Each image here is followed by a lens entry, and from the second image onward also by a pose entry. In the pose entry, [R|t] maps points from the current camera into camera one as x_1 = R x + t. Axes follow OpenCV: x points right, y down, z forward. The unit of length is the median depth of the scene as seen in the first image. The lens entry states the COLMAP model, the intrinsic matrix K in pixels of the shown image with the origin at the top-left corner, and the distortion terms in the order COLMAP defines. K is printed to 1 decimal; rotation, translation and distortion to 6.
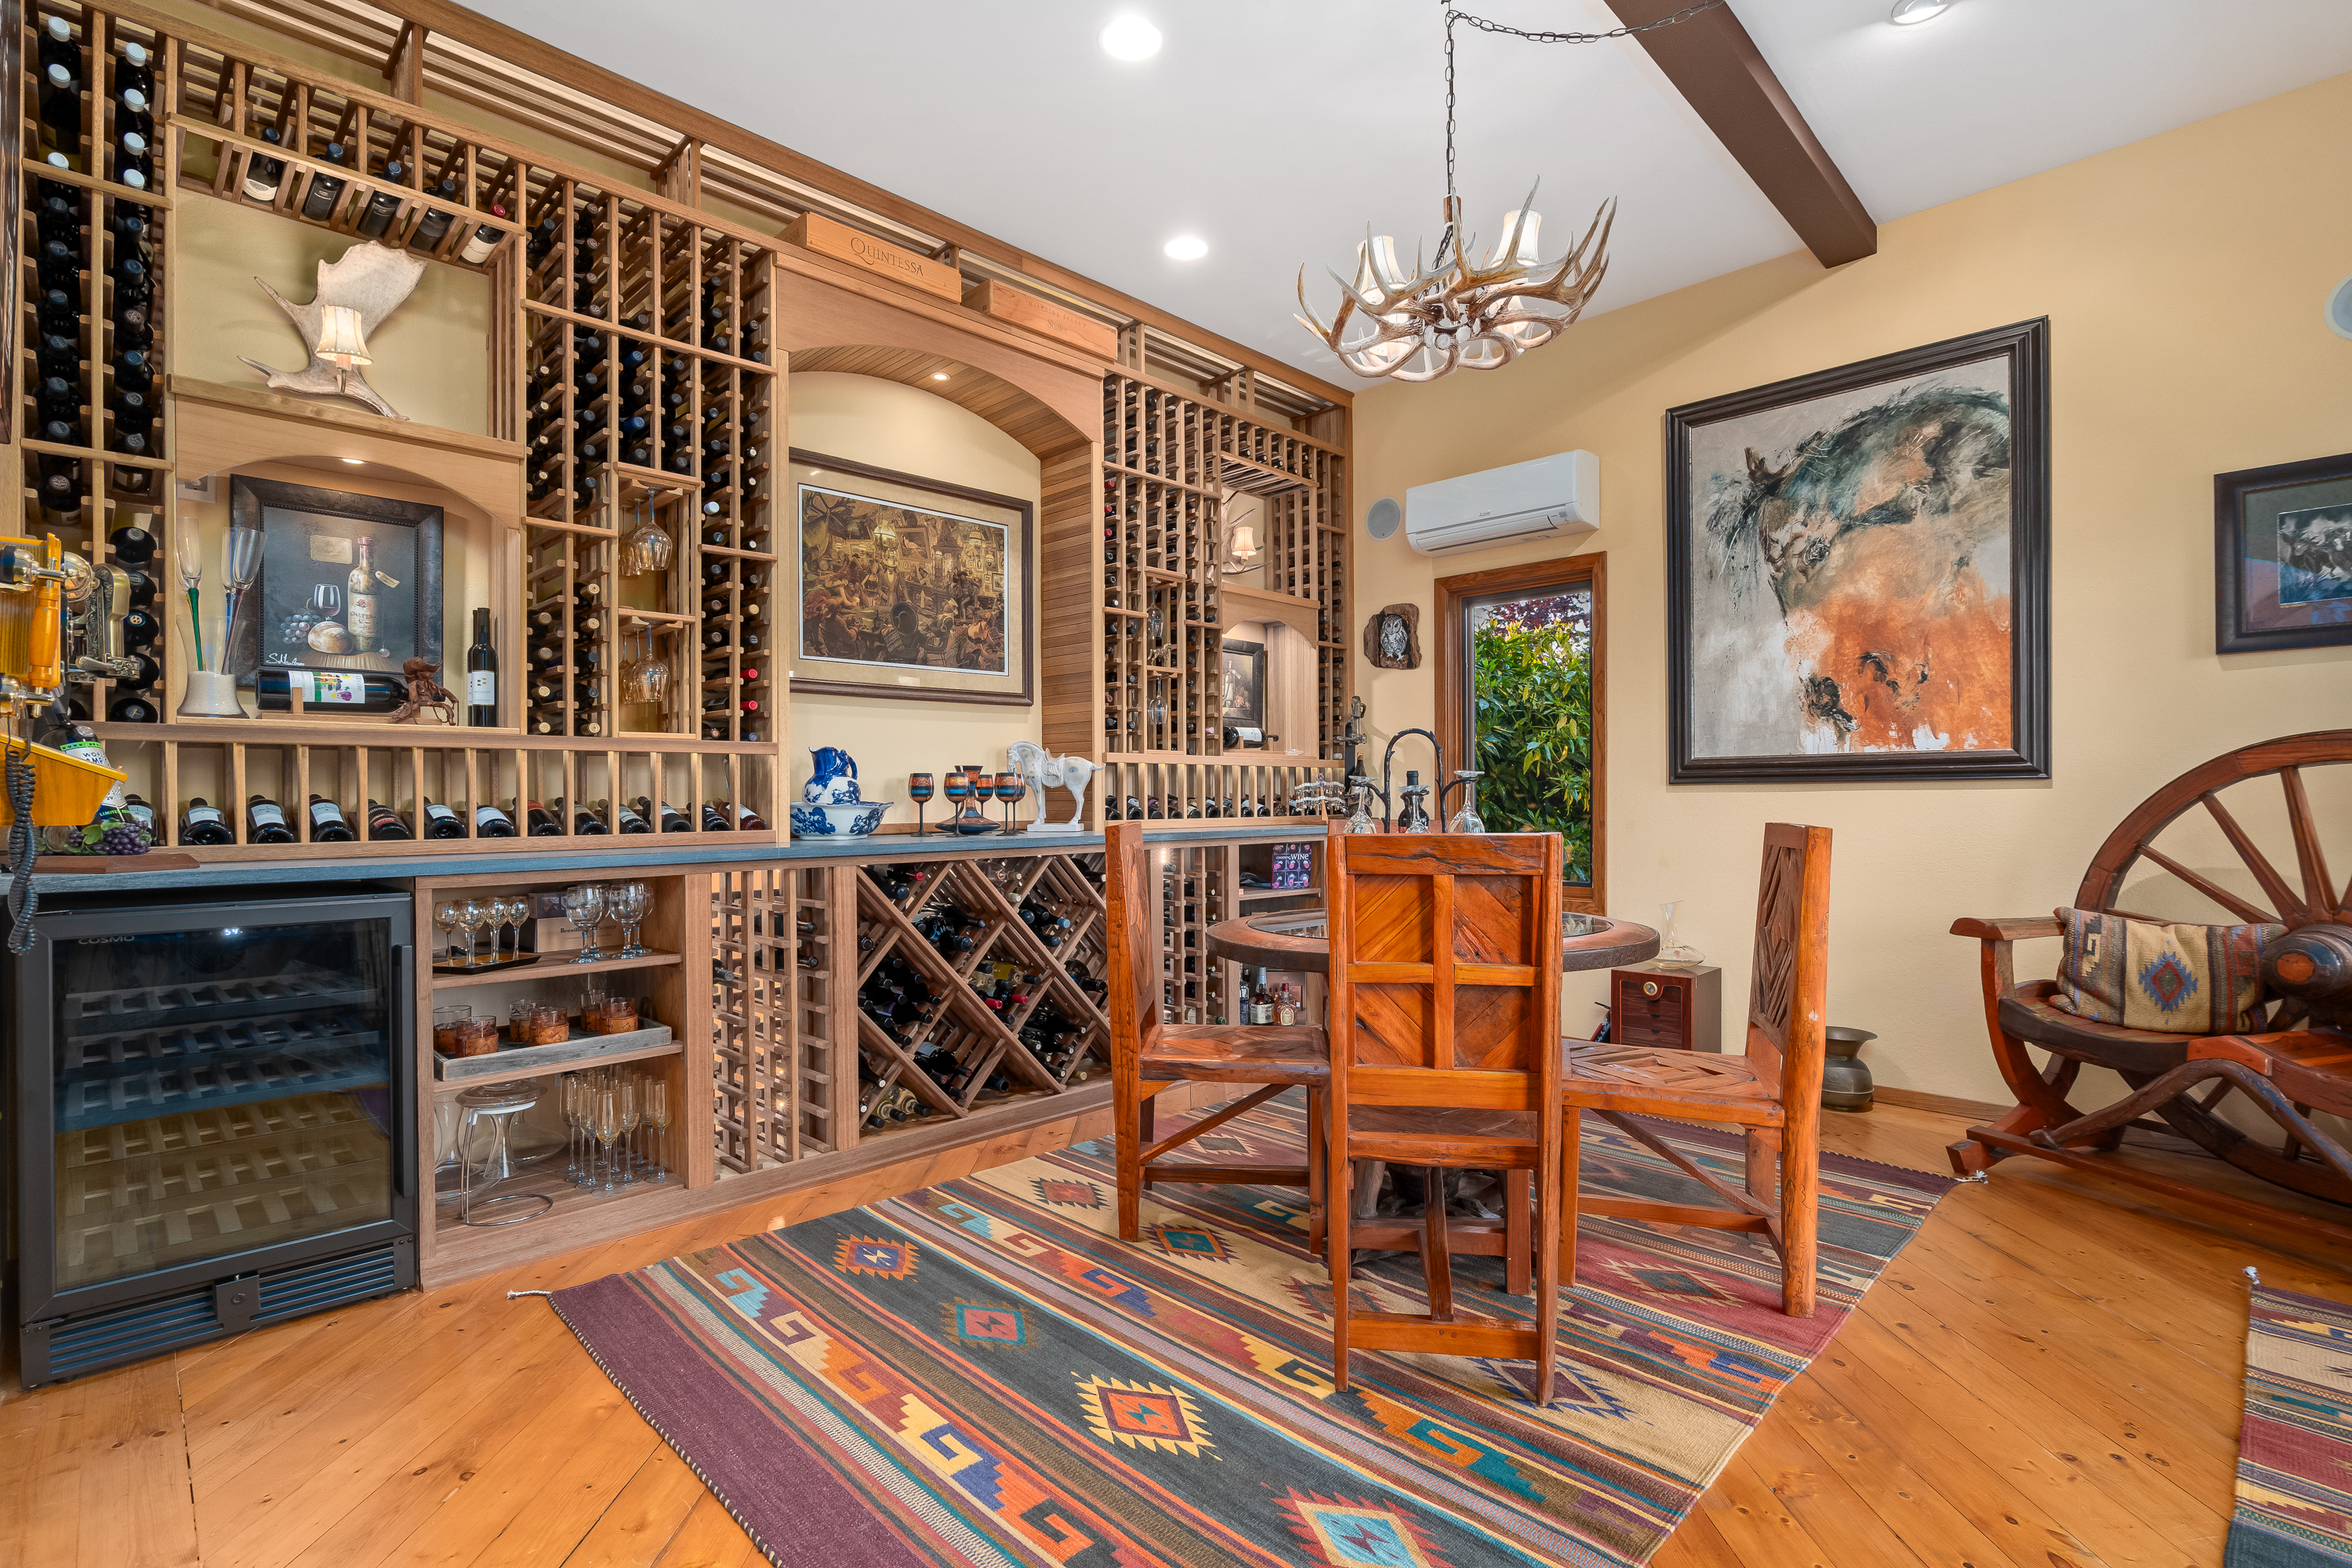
lens RADIAL K [[1090.2, 0, 1164.1], [0, 1090.2, 793.0], [0, 0, 1]] dist [-0.015877, 0.001548]
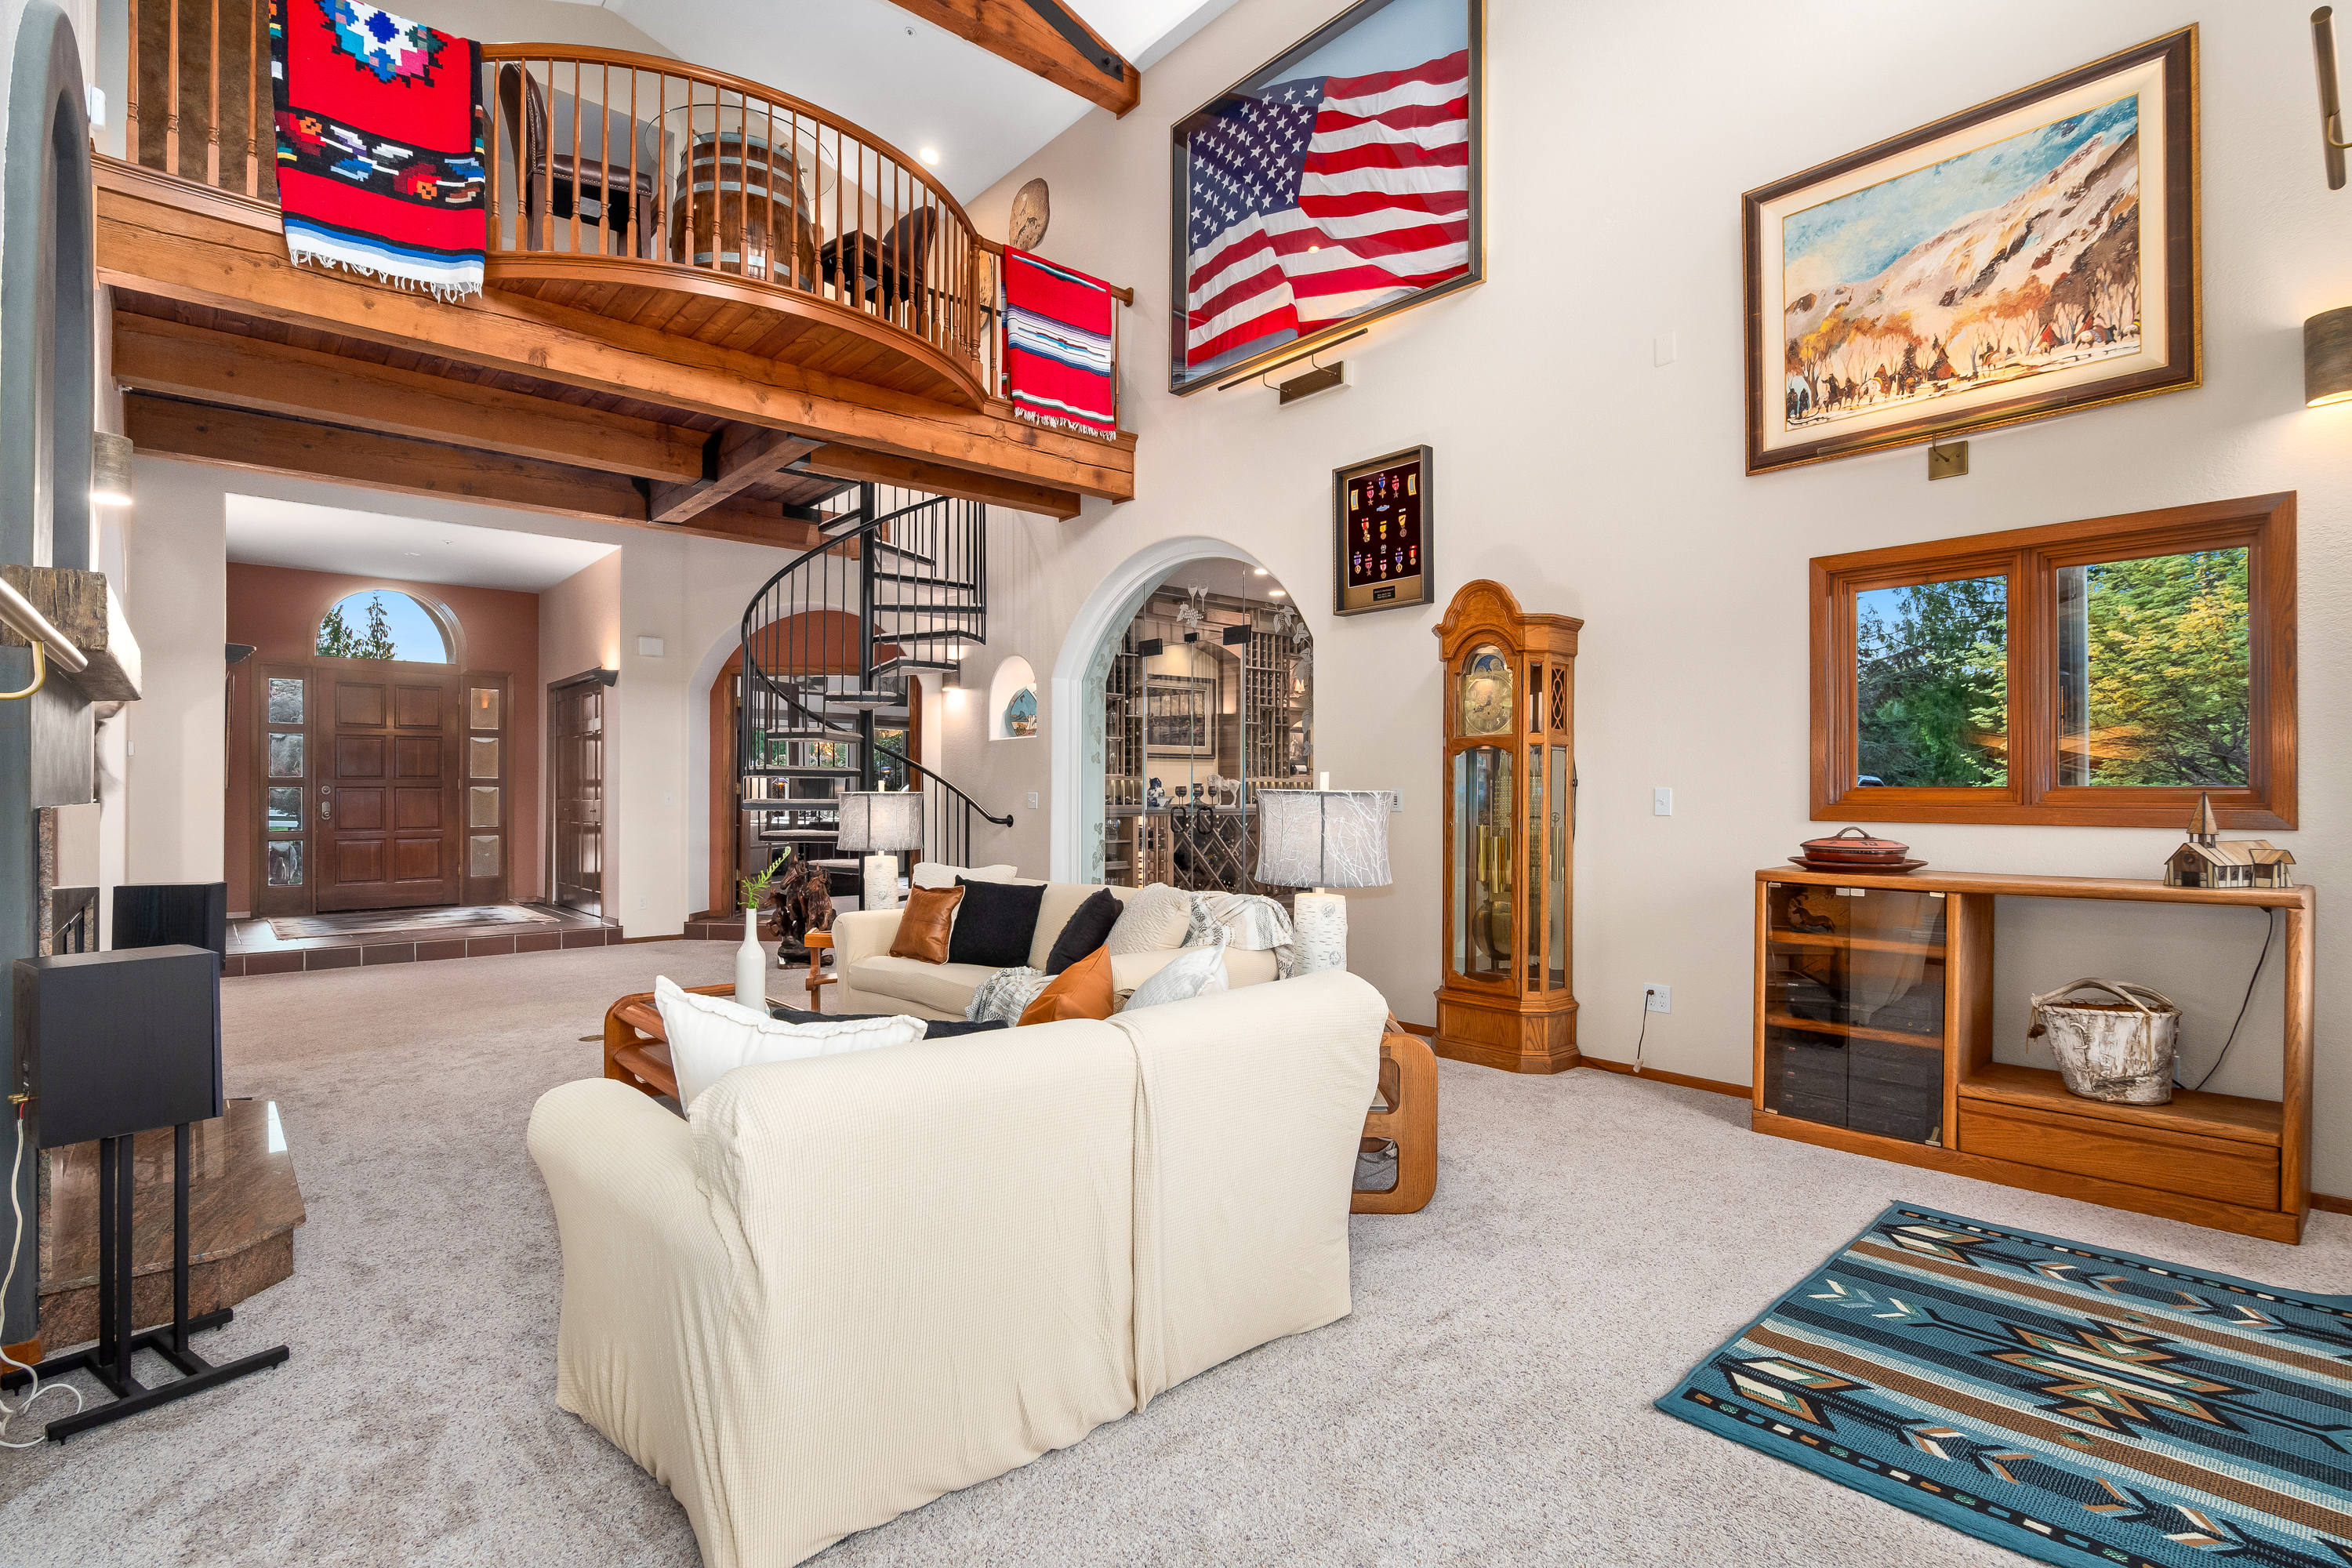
lens RADIAL K [[1134.2, 0, 1165.4], [0, 1134.2, 793.8], [0, 0, 1]] dist [-0.000153, 0.000061]
pose [[0.998551, 0.002821, -0.053735, -0.046745], [-0.003071, 0.999985, -0.004572, 0.006646], [0.053721, 0.004730, 0.998545, -0.819546]]
